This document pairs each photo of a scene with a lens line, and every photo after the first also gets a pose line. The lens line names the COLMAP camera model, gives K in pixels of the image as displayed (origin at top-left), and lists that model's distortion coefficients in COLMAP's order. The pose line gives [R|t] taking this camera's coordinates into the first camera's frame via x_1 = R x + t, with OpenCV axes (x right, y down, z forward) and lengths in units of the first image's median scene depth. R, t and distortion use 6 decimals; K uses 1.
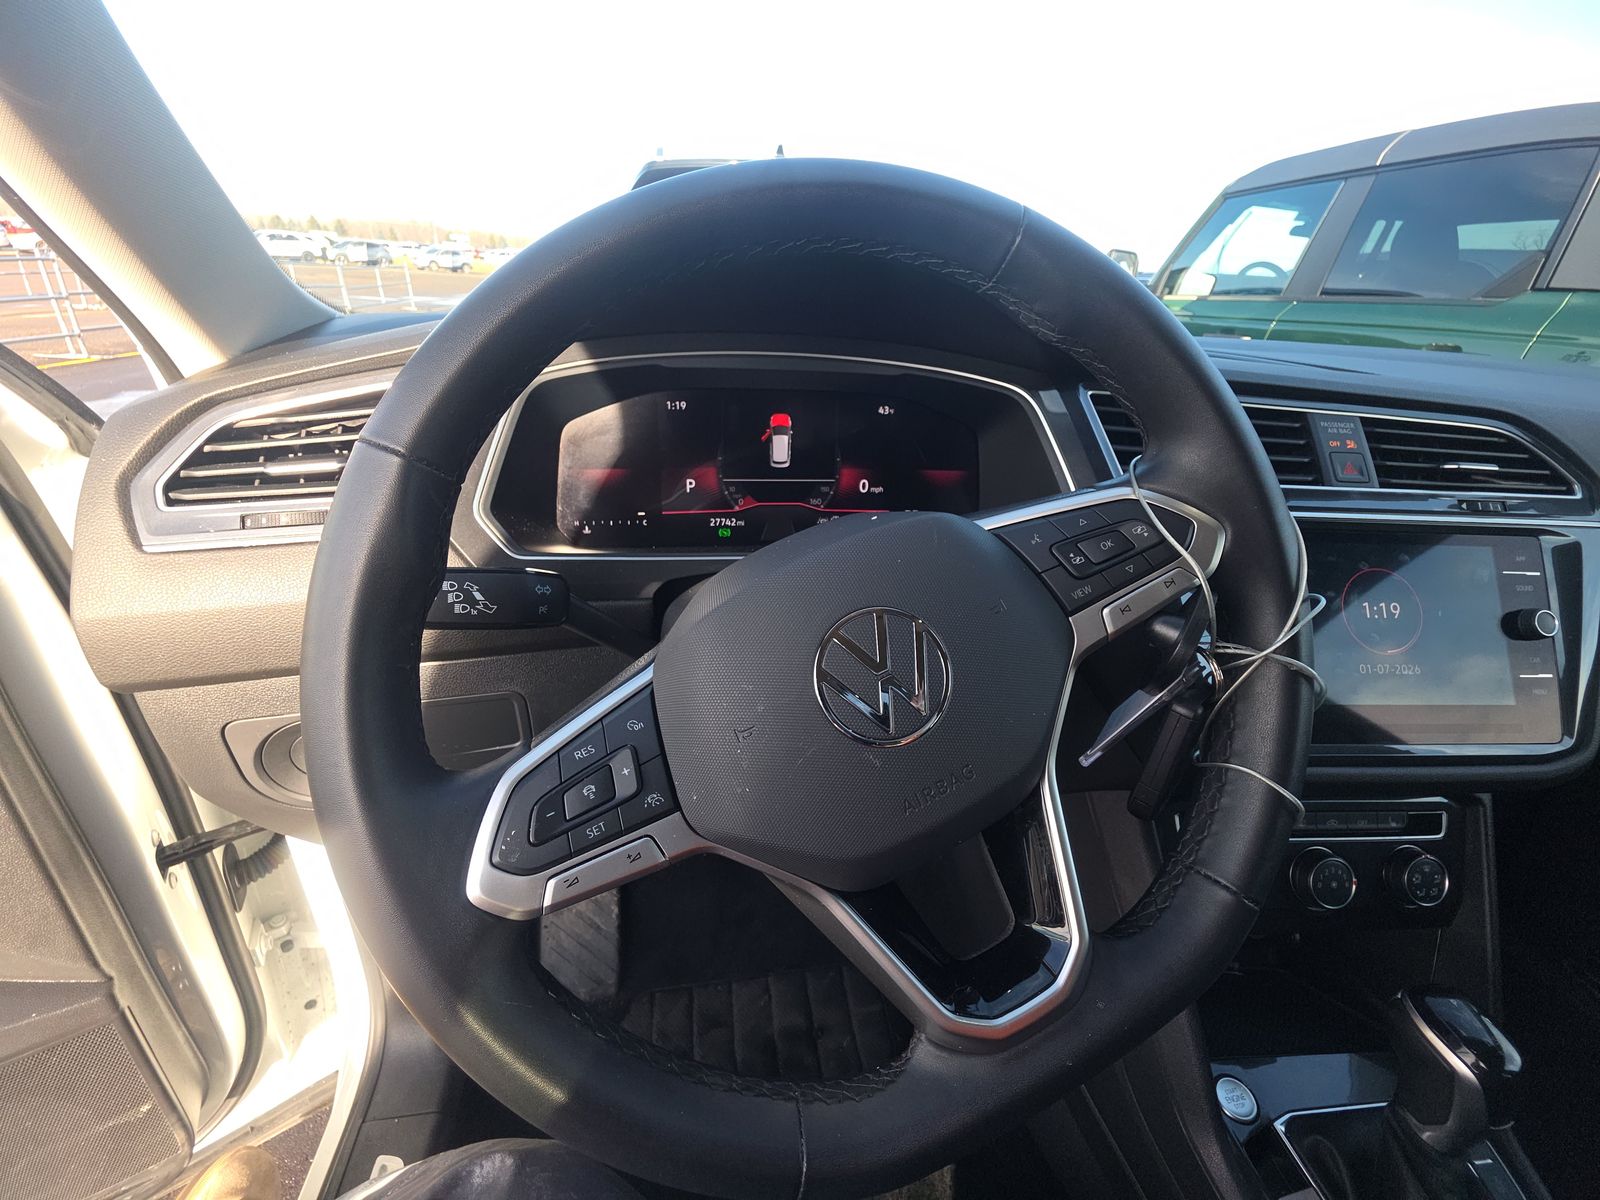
lens RADIAL K [[637.2, 0, 800.0], [0, 637.2, 600.0], [0, 0, 1]] dist [0.014496, -0.009799]
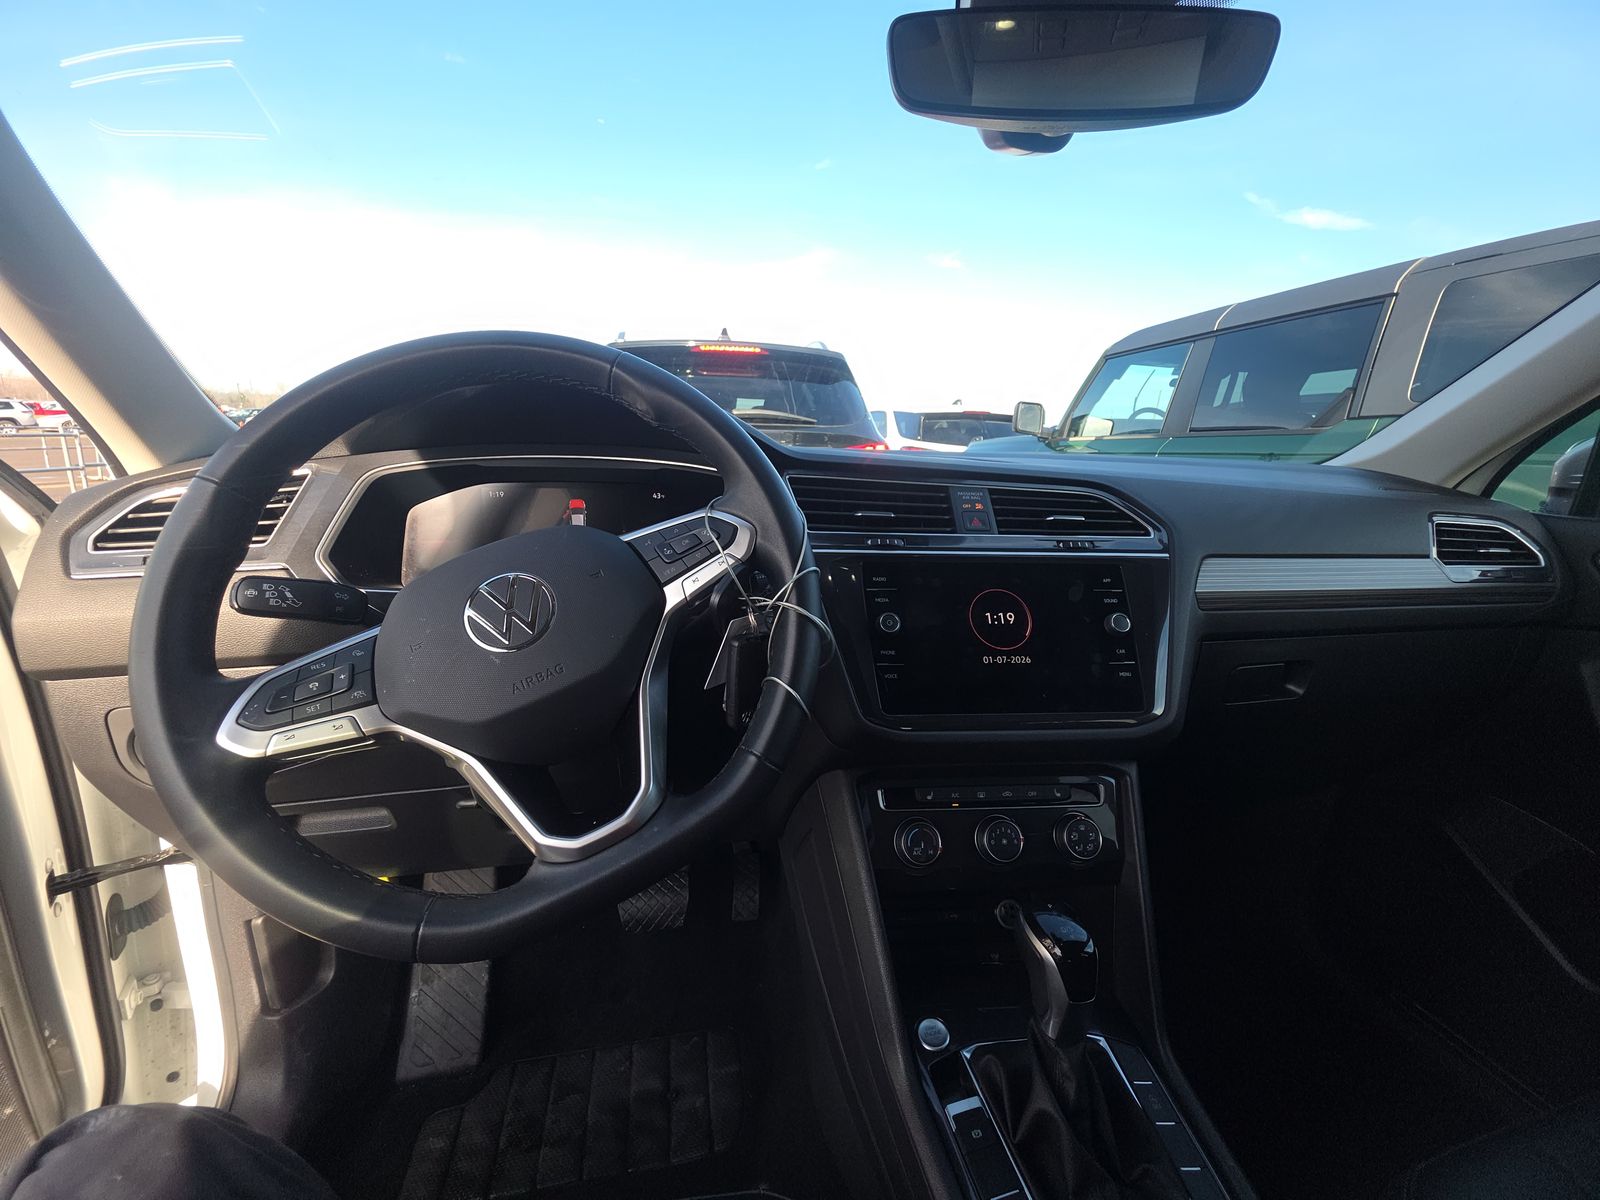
lens RADIAL K [[637.2, 0, 800.0], [0, 637.2, 600.0], [0, 0, 1]] dist [0.014496, -0.009799]
pose [[0.999266, -0.032115, 0.020865, 0.348392], [0.035833, 0.976303, -0.213420, 0.193799], [-0.013517, 0.214011, 0.976738, -0.252684]]
